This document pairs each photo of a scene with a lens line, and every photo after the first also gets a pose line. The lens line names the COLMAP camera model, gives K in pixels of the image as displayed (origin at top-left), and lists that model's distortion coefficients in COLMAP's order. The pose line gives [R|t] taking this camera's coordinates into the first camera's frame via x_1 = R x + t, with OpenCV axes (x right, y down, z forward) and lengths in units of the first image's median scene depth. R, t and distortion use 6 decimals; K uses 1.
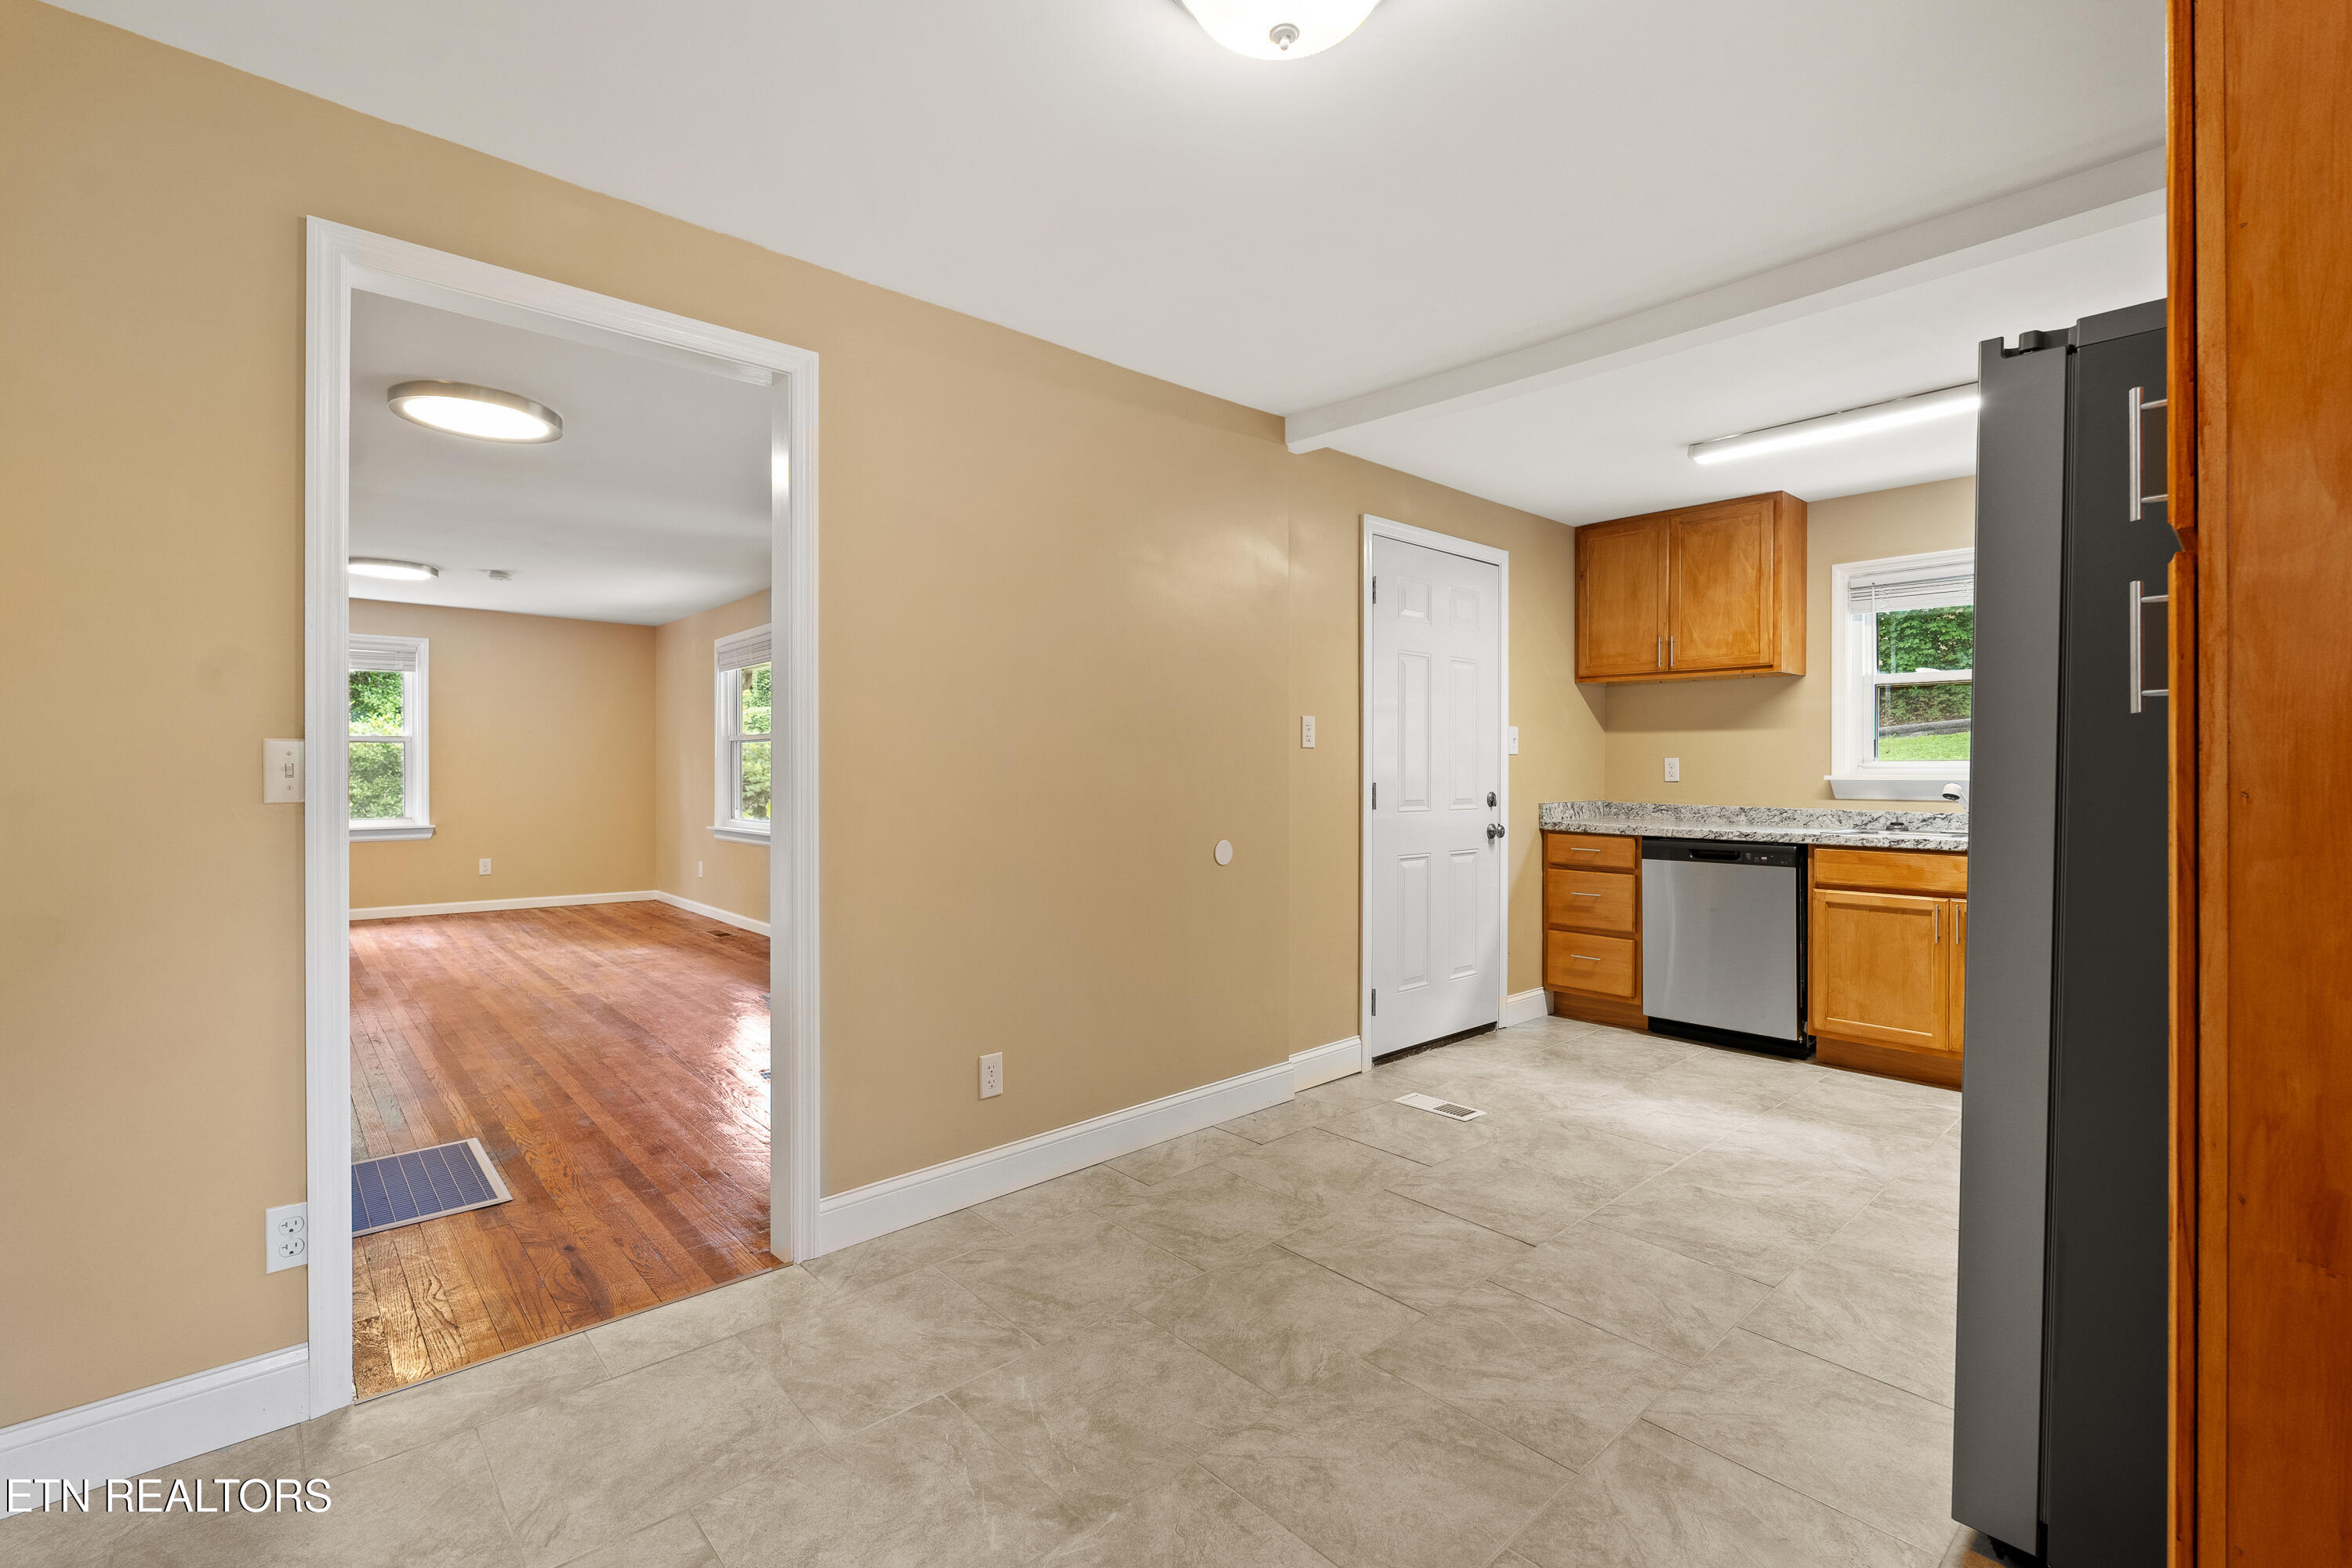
lens RADIAL K [[1039.1, 0, 1168.4], [0, 1039.1, 770.9], [0, 0, 1]] dist [-0.003795, -0.000069]
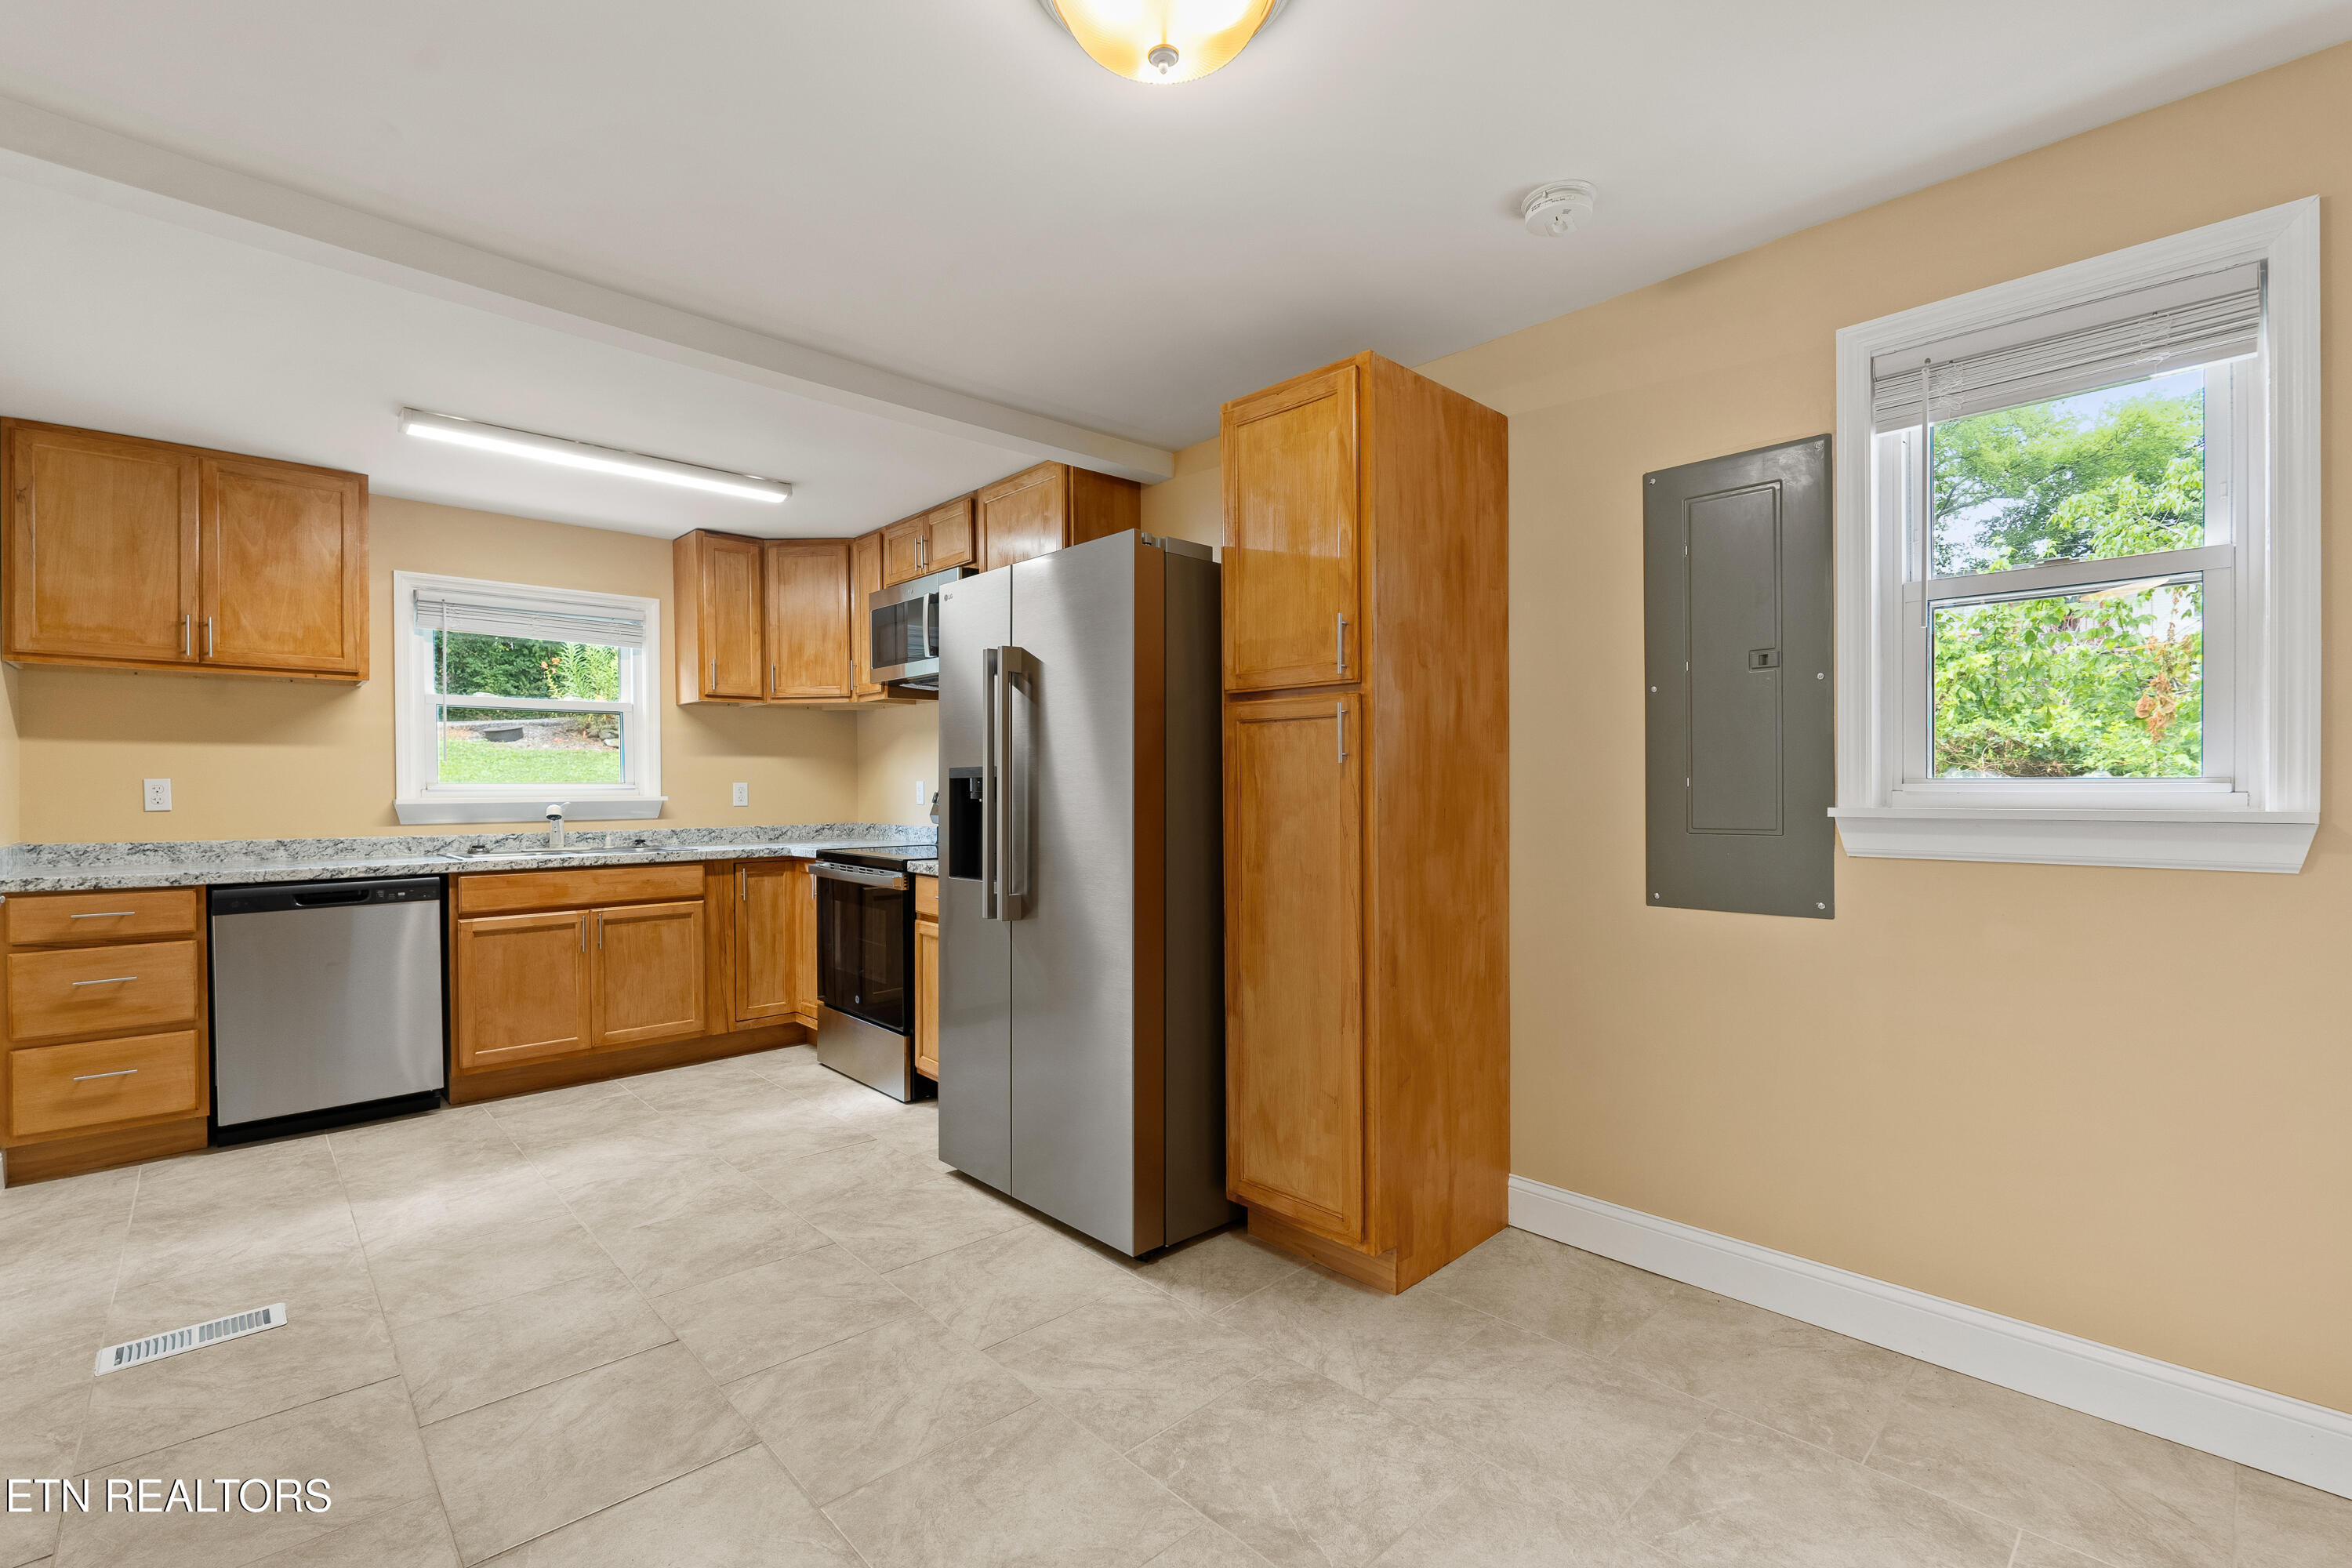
lens RADIAL K [[1039.1, 0, 1168.2], [0, 1039.1, 790.4], [0, 0, 1]] dist [-0.003795, -0.000069]
pose [[-0.026832, -0.003862, 0.999632, -0.339654], [0.006942, 0.999968, 0.004049, -0.002784], [-0.999616, 0.007048, -0.026805, 0.391673]]
